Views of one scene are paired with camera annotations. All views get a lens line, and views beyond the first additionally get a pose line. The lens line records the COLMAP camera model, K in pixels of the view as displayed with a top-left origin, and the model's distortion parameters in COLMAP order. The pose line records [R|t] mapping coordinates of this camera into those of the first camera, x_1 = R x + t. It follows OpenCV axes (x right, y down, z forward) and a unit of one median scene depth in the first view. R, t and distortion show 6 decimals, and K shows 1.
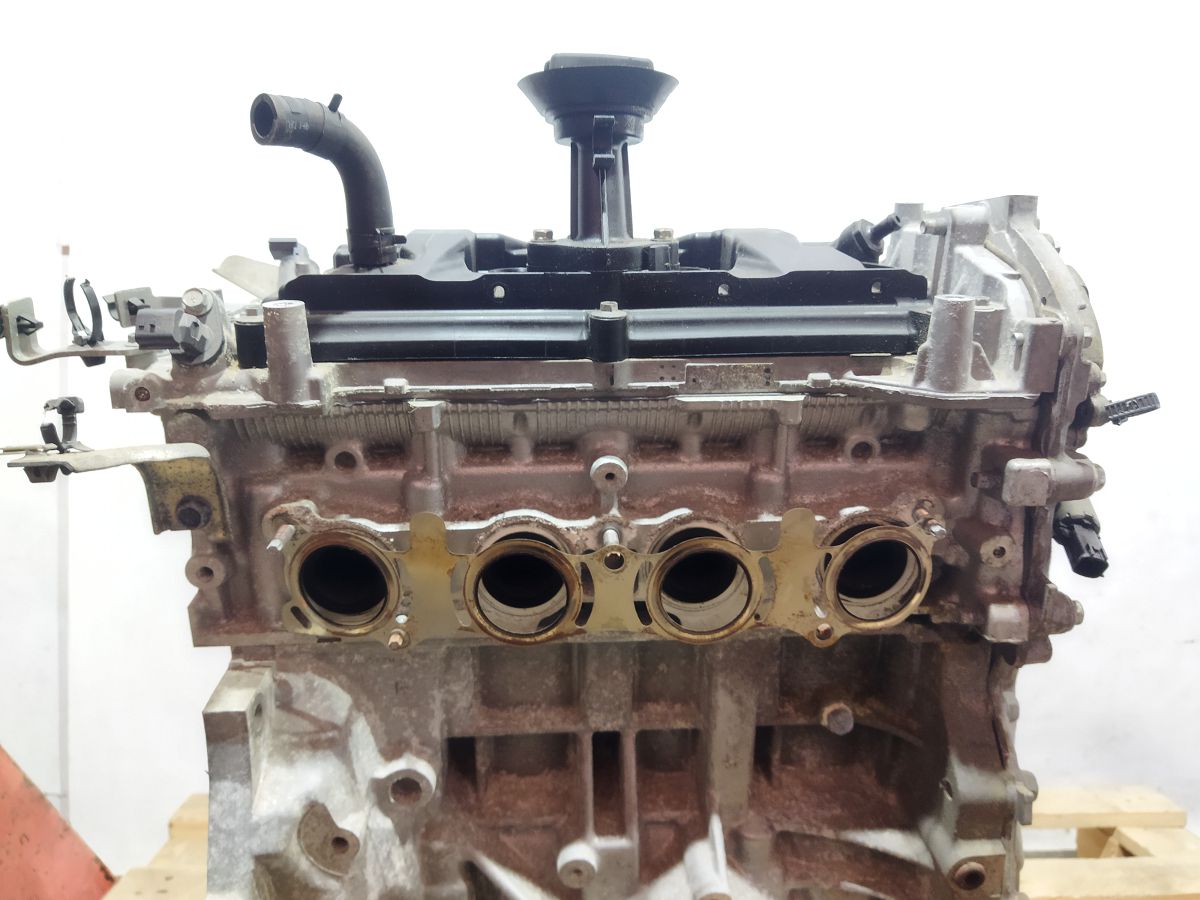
lens RADIAL K [[910.3, 0, 600.0], [0, 910.3, 450.0], [0, 0, 1]] dist [0.080038, -0.148573]
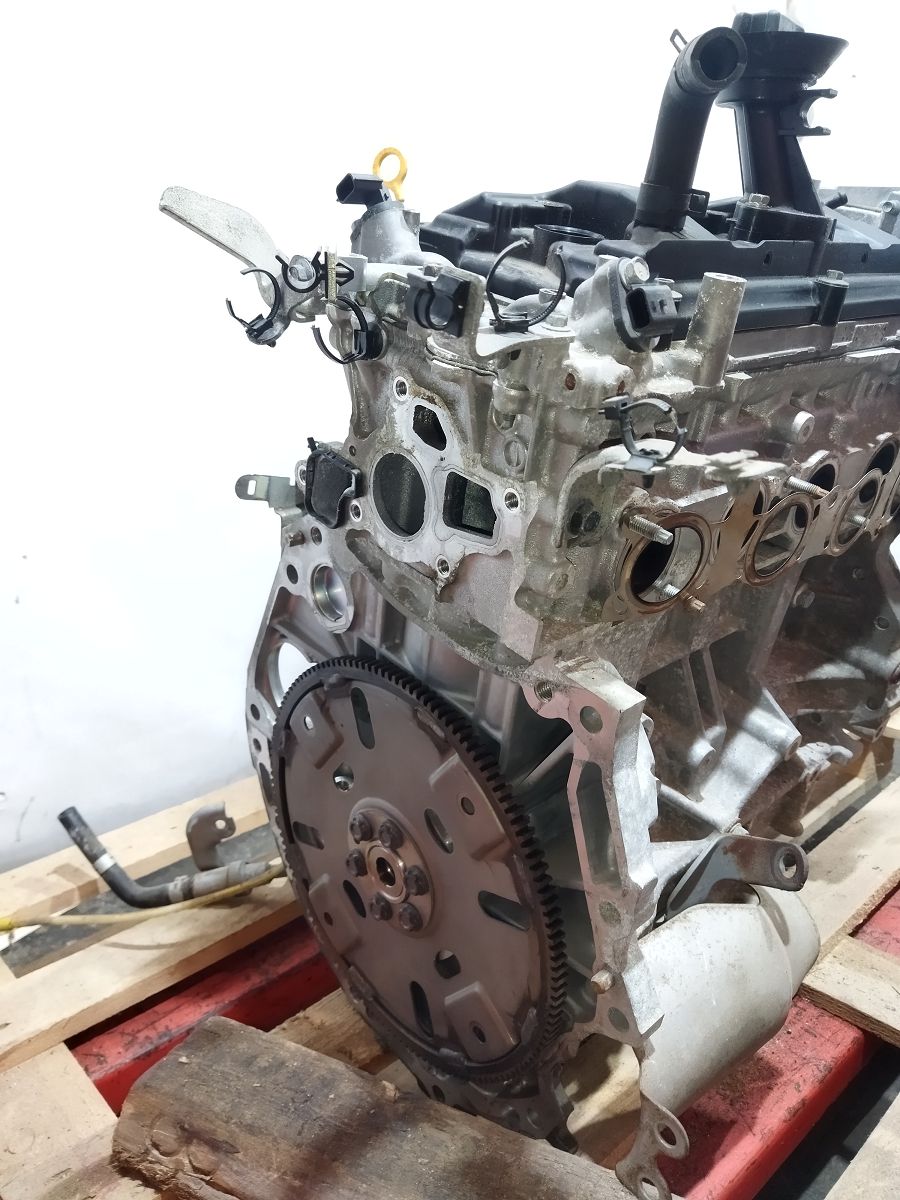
lens RADIAL K [[910.3, 0, 450.0], [0, 910.3, 600.0], [0, 0, 1]] dist [0.080038, -0.148573]
pose [[0.757455, -0.217284, 0.615671, -1.032163], [0.061721, 0.962604, 0.263789, -0.091683], [-0.649964, -0.161809, 0.742539, 0.377033]]
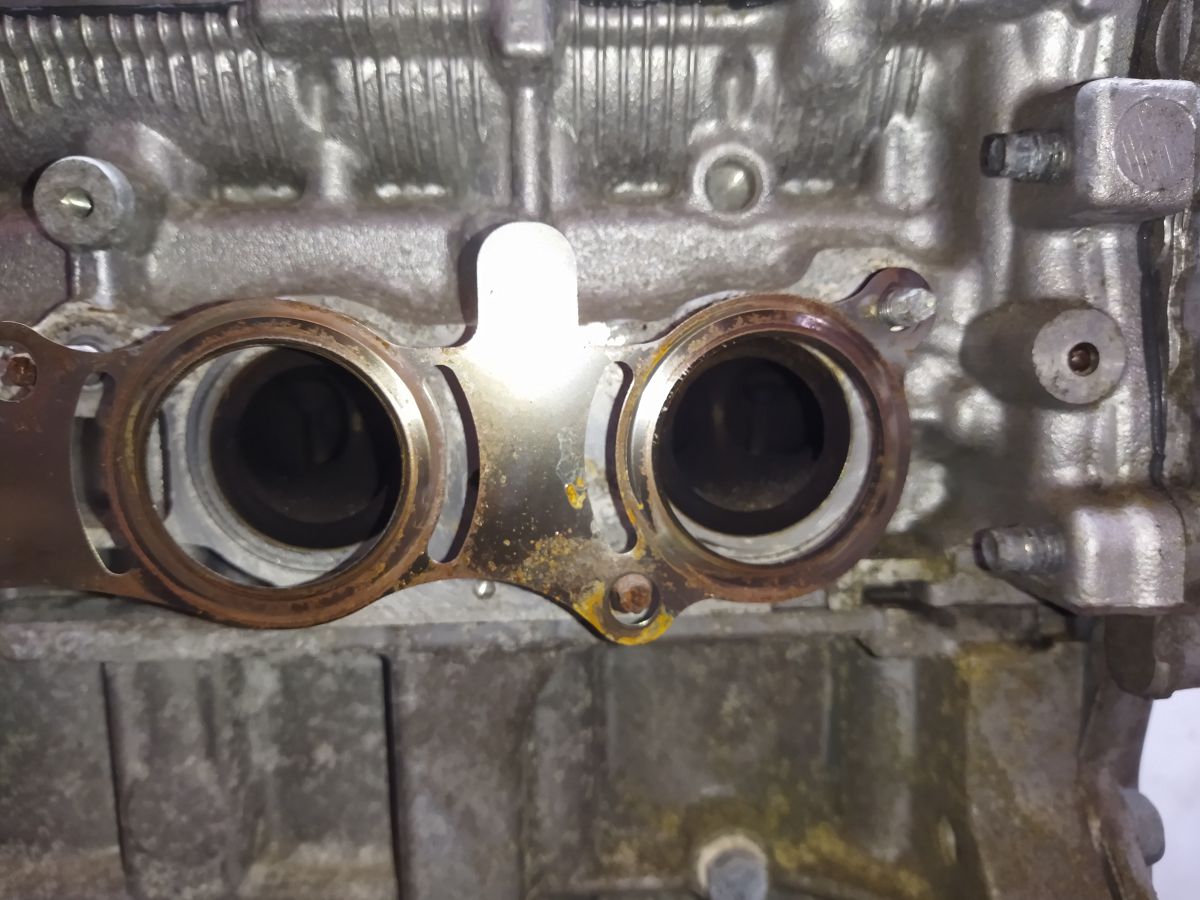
lens RADIAL K [[946.2, 0, 600.0], [0, 946.2, 450.0], [0, 0, 1]] dist [-0.022051, -0.041070]
pose [[0.999799, -0.015646, -0.012554, 0.220953], [0.012803, 0.979493, -0.201073, 0.200889], [0.015443, 0.200872, 0.979496, 0.575315]]
